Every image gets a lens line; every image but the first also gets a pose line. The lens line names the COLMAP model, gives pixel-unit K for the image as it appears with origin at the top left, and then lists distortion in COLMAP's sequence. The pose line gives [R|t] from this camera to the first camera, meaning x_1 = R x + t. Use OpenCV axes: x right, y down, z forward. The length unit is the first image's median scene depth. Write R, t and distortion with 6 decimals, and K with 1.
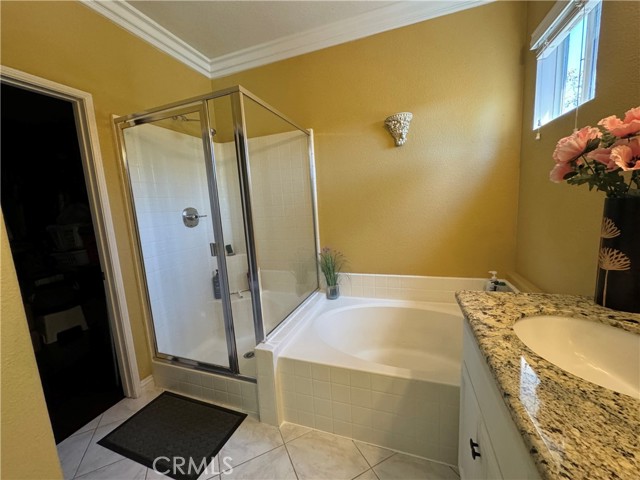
lens RADIAL K [[255.8, 0, 319.3], [0, 255.8, 239.4], [0, 0, 1]] dist [-0.000425, 0.000097]
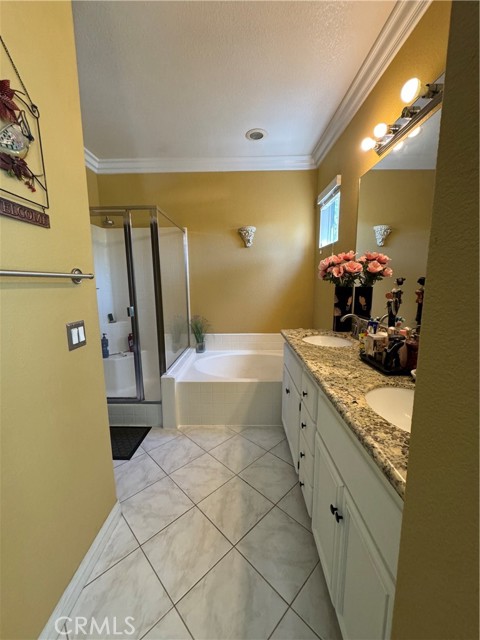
lens RADIAL K [[255.8, 0, 238.8], [0, 255.8, 321.4], [0, 0, 1]] dist [-0.000425, 0.000097]
pose [[0.947622, -0.002503, 0.319385, -0.247089], [-0.000318, 0.999961, 0.008782, 0.067706], [-0.319394, -0.008424, 0.947584, -0.471475]]
